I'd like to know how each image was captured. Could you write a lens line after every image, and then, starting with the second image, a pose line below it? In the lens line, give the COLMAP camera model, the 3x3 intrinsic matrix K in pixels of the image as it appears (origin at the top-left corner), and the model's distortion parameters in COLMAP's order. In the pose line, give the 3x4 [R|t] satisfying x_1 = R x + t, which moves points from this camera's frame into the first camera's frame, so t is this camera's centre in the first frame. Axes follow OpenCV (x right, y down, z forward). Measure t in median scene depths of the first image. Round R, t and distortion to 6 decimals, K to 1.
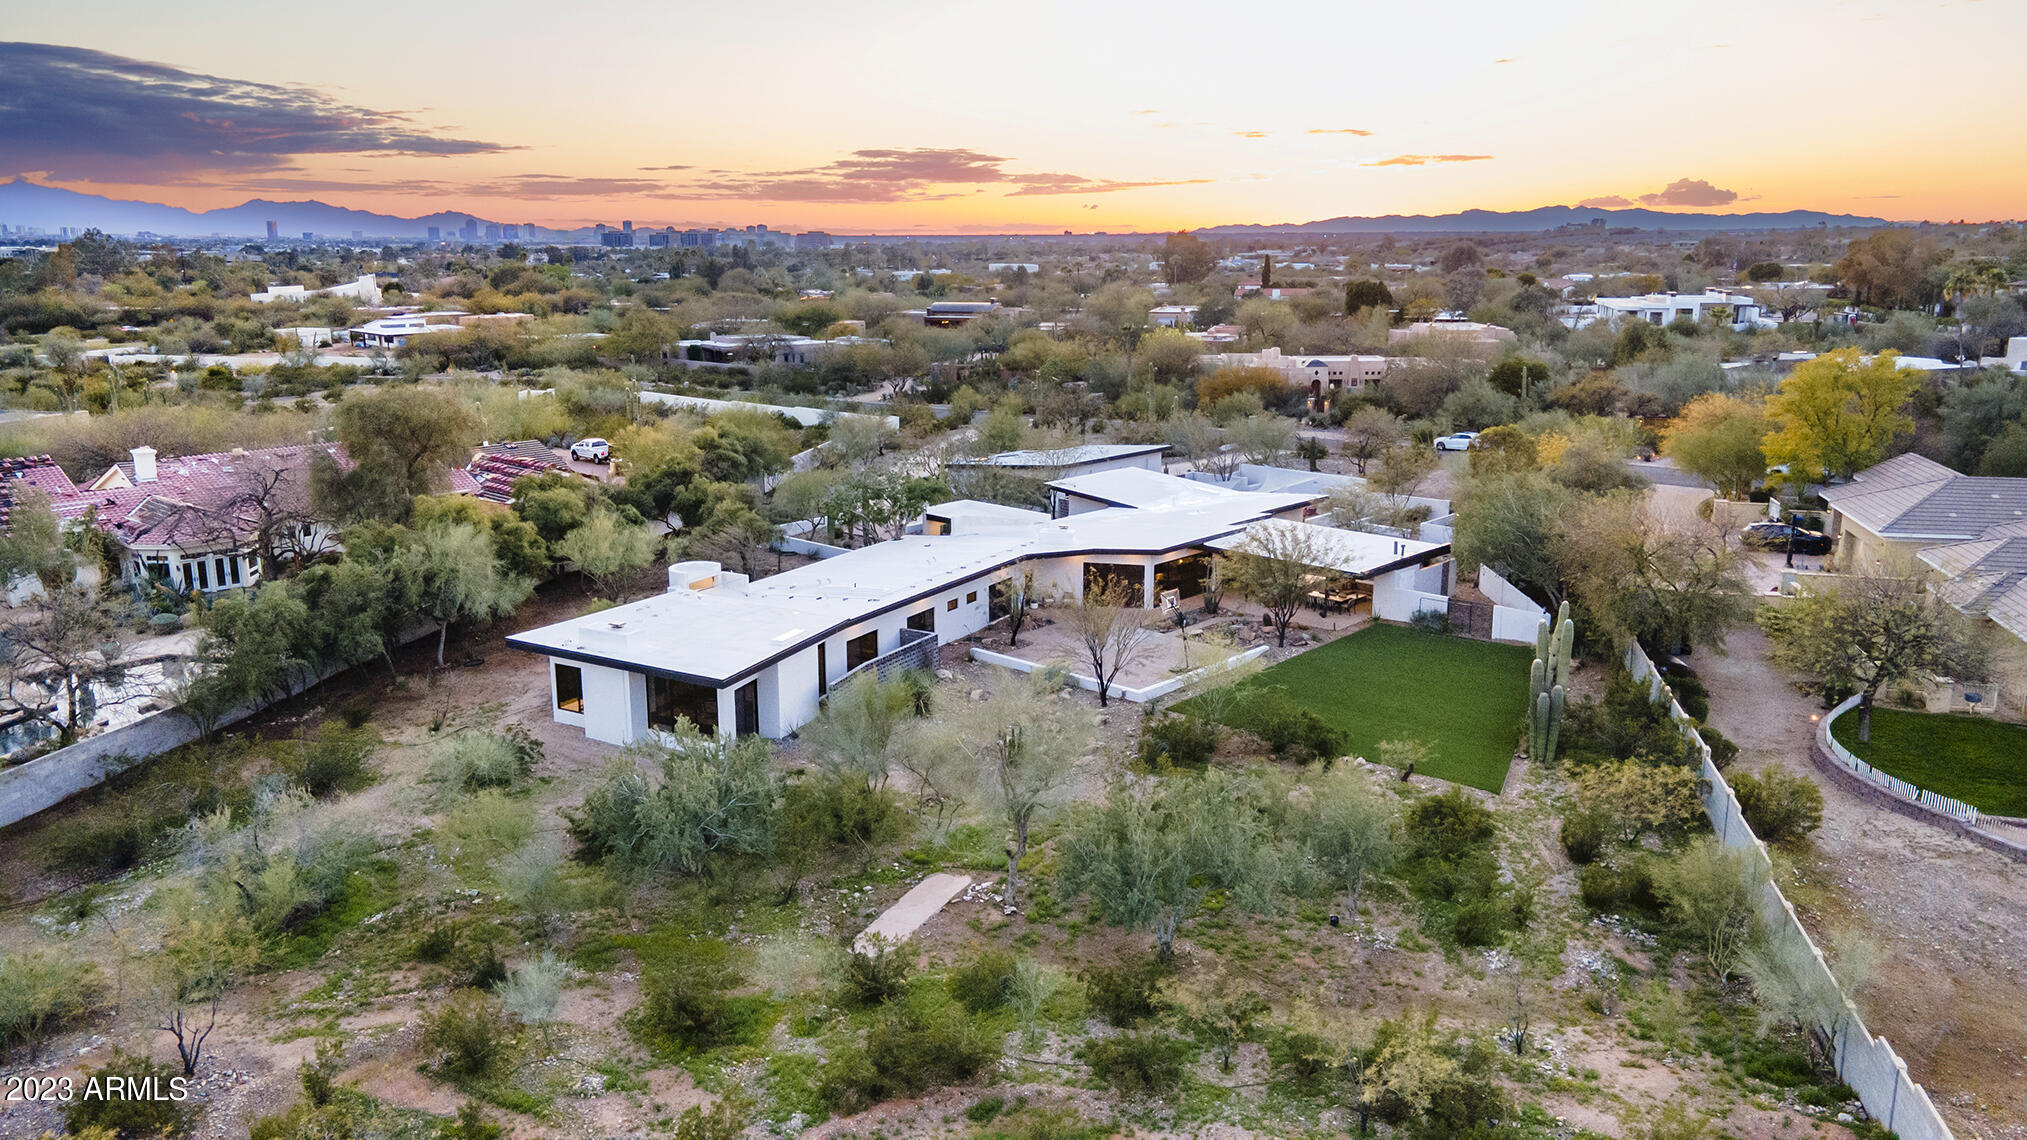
lens RADIAL K [[1479.8, 0, 1018.9], [0, 1479.8, 552.7], [0, 0, 1]] dist [0.005618, 0.066806]
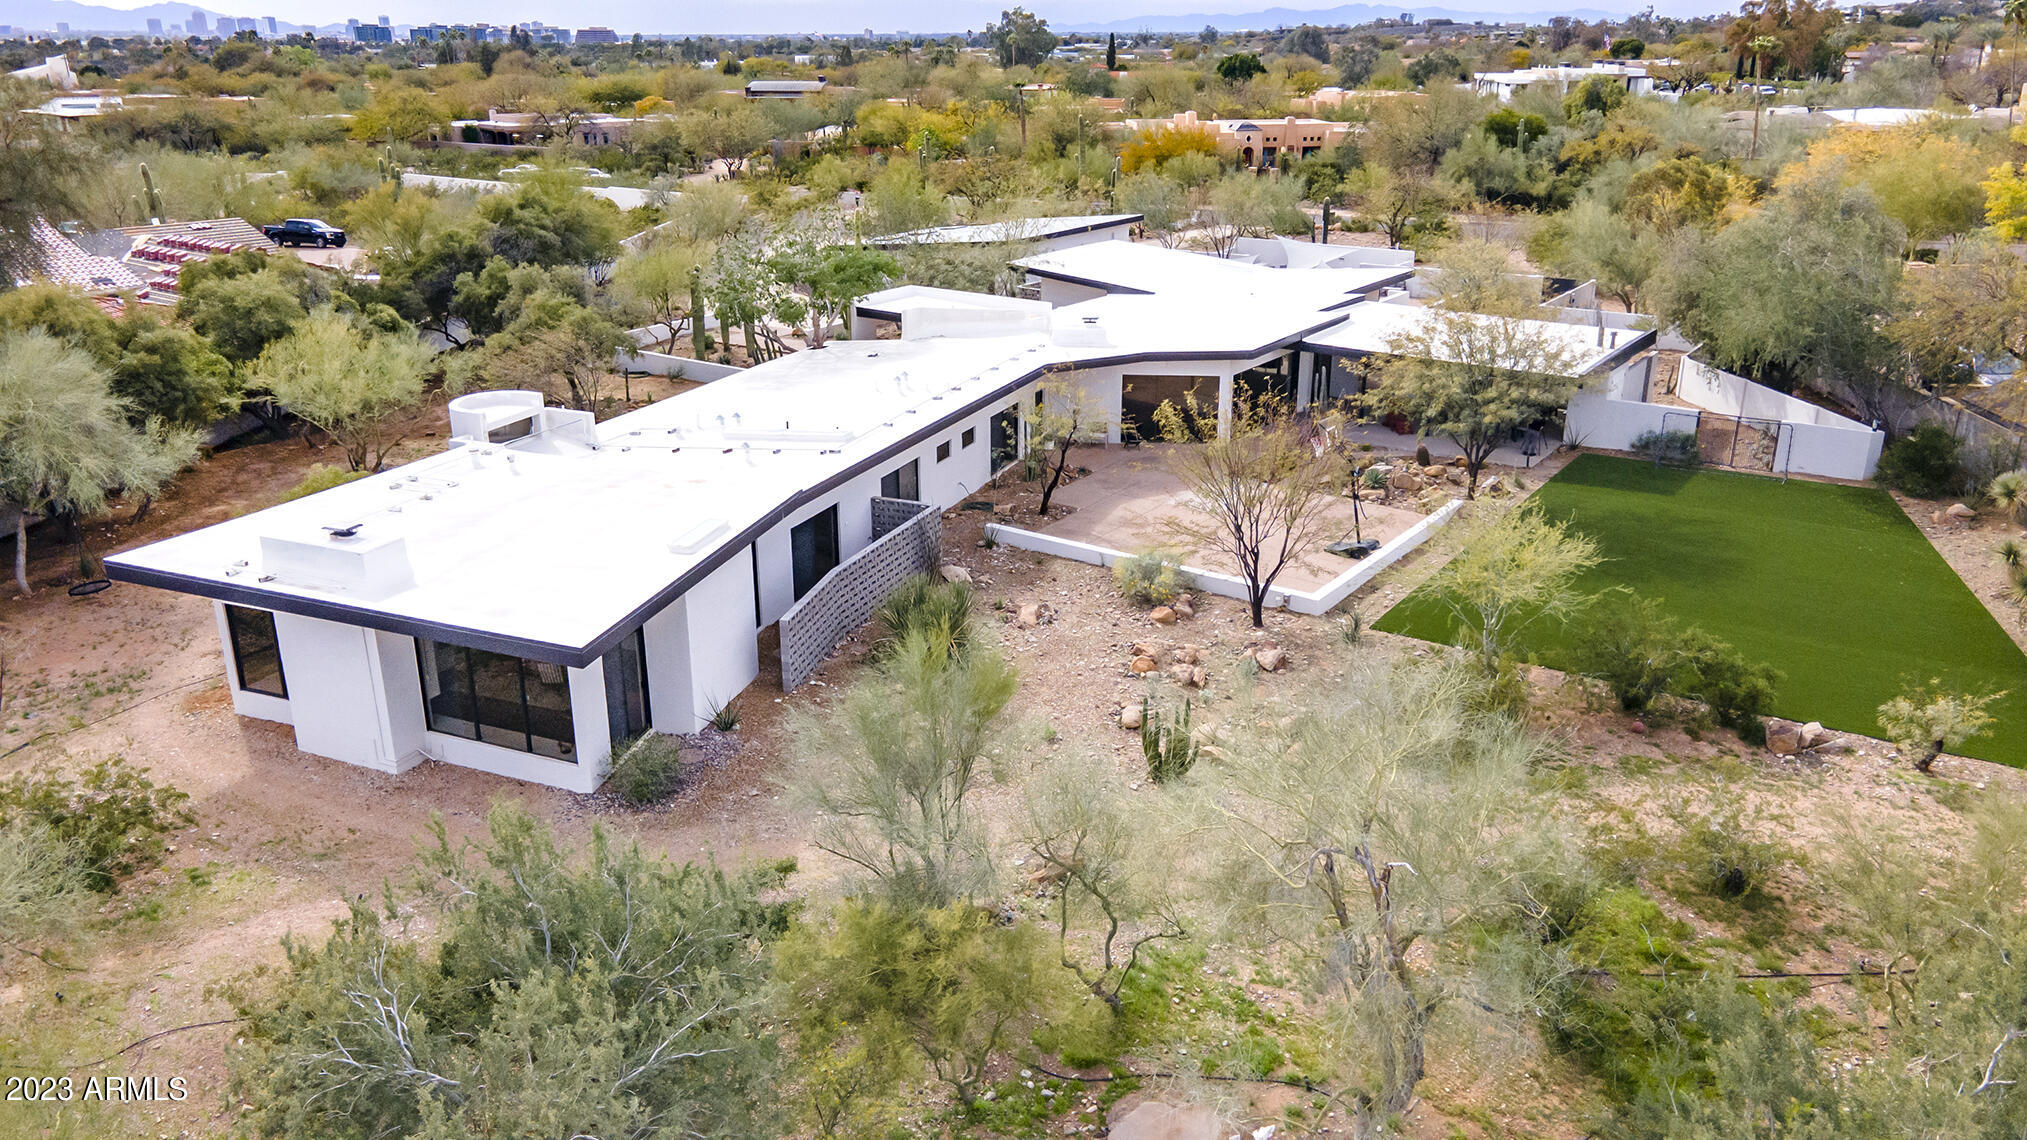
lens RADIAL K [[1479.8, 0, 1018.9], [0, 1479.8, 552.7], [0, 0, 1]] dist [0.005618, 0.066806]
pose [[0.991741, -0.043676, 0.120593, -0.069774], [0.028283, 0.991560, 0.126523, 0.000686], [-0.125101, -0.122067, 0.984606, 0.310933]]
